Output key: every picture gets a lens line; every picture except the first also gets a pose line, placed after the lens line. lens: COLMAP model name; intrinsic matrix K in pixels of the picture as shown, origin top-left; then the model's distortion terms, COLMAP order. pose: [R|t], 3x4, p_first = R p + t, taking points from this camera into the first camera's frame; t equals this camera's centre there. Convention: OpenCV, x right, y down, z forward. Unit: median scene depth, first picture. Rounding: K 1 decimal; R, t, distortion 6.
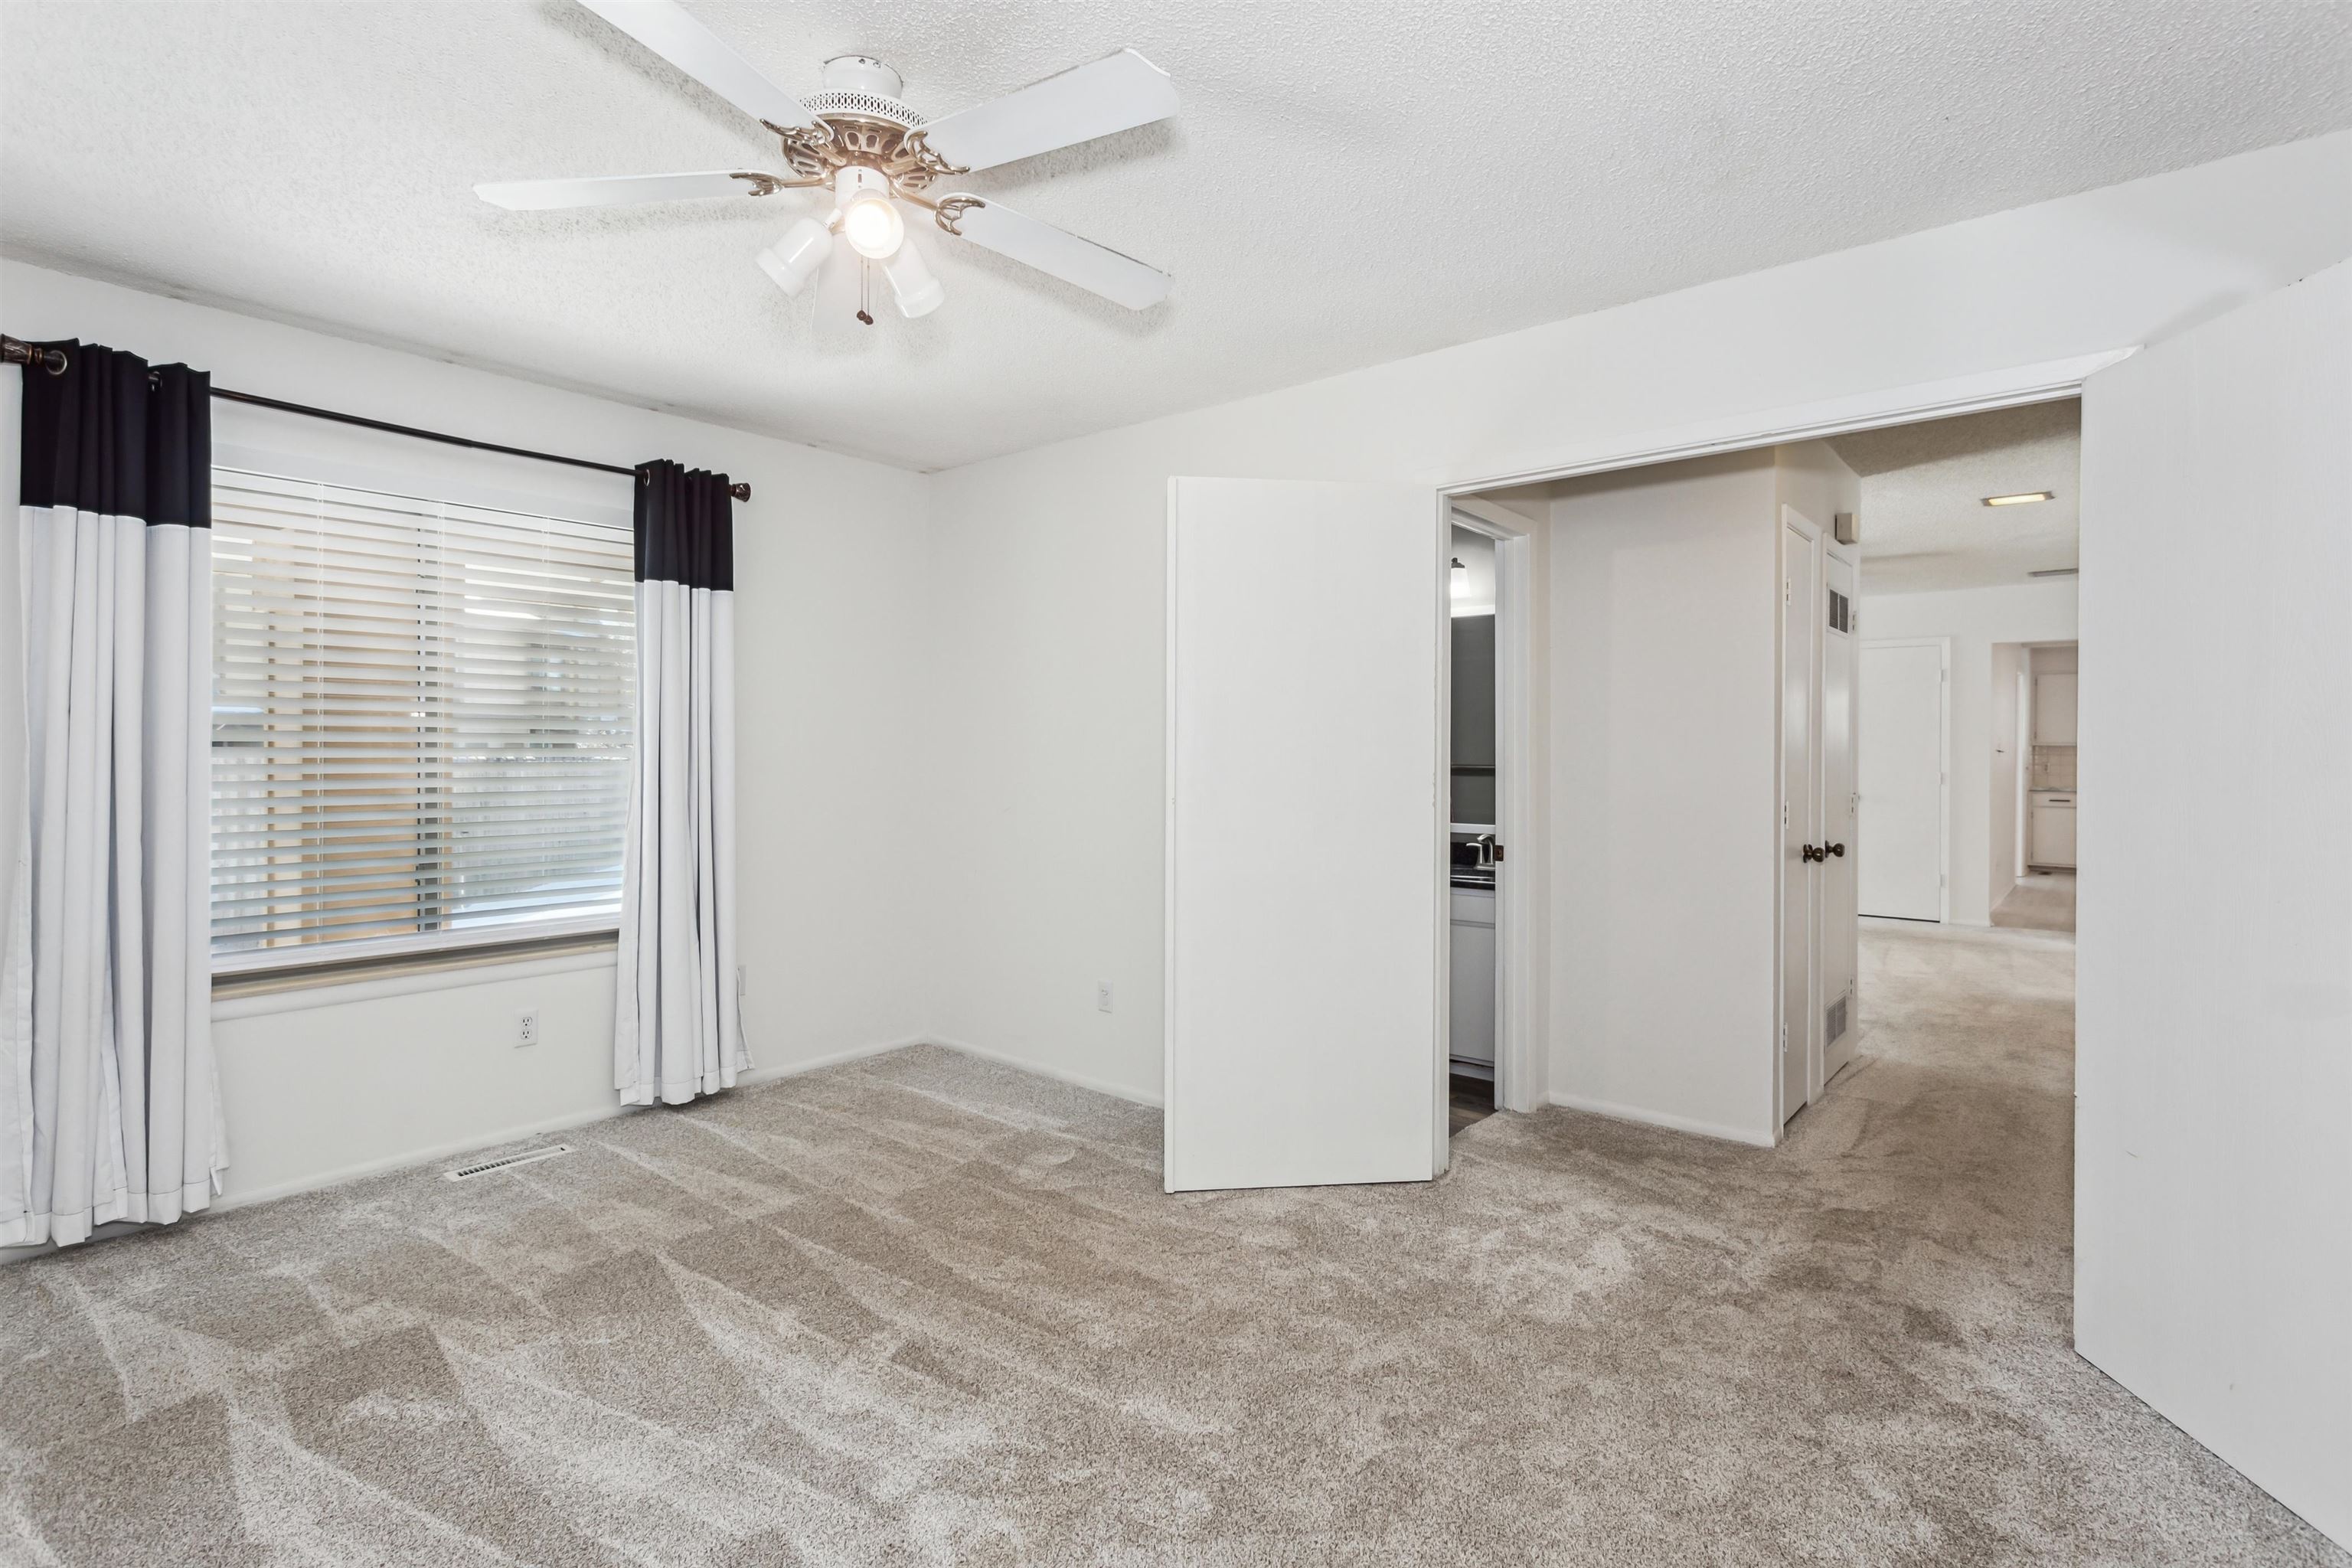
lens RADIAL K [[1121.9, 0, 1176.4], [0, 1121.9, 748.0], [0, 0, 1]] dist [0.000668, 0.000146]
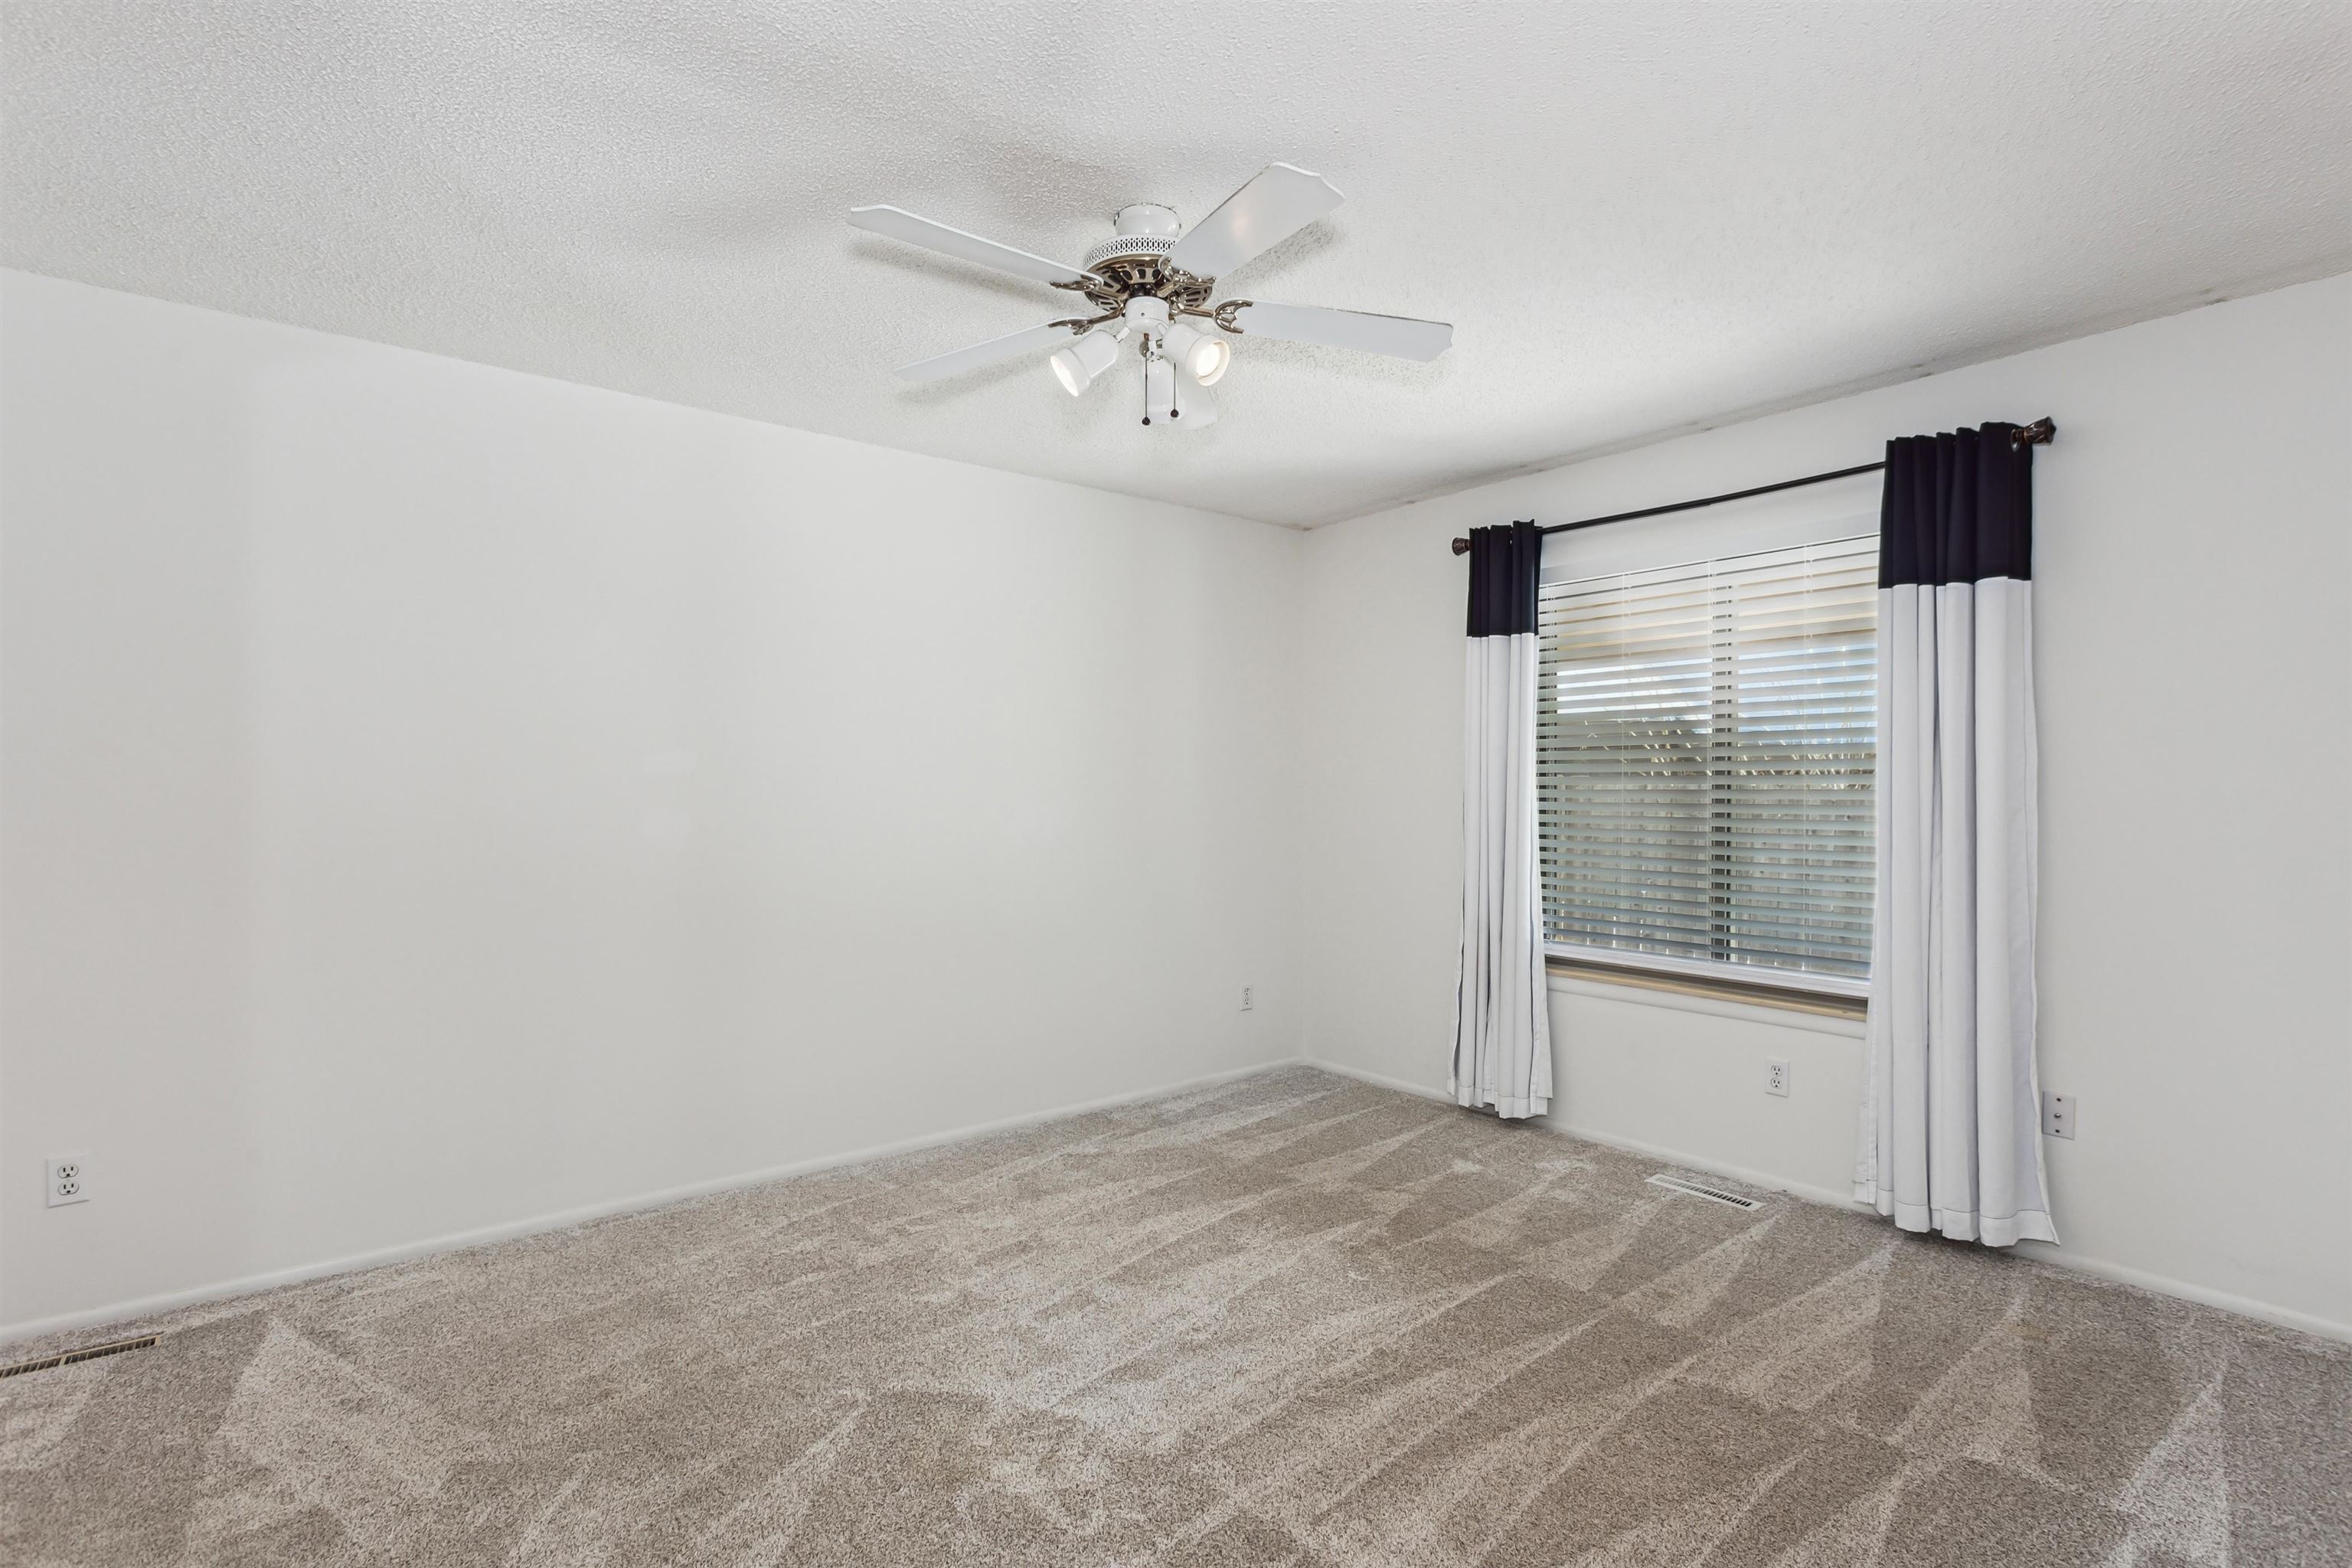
lens RADIAL K [[1128.4, 0, 1189.4], [0, 1128.4, 787.5], [0, 0, 1]] dist [0.002658, 0.000138]
pose [[-0.172129, -0.001504, -0.985073, 0.532731], [0.000472, 0.999999, -0.001610, -0.000258], [0.985074, -0.000742, -0.172128, 0.750241]]
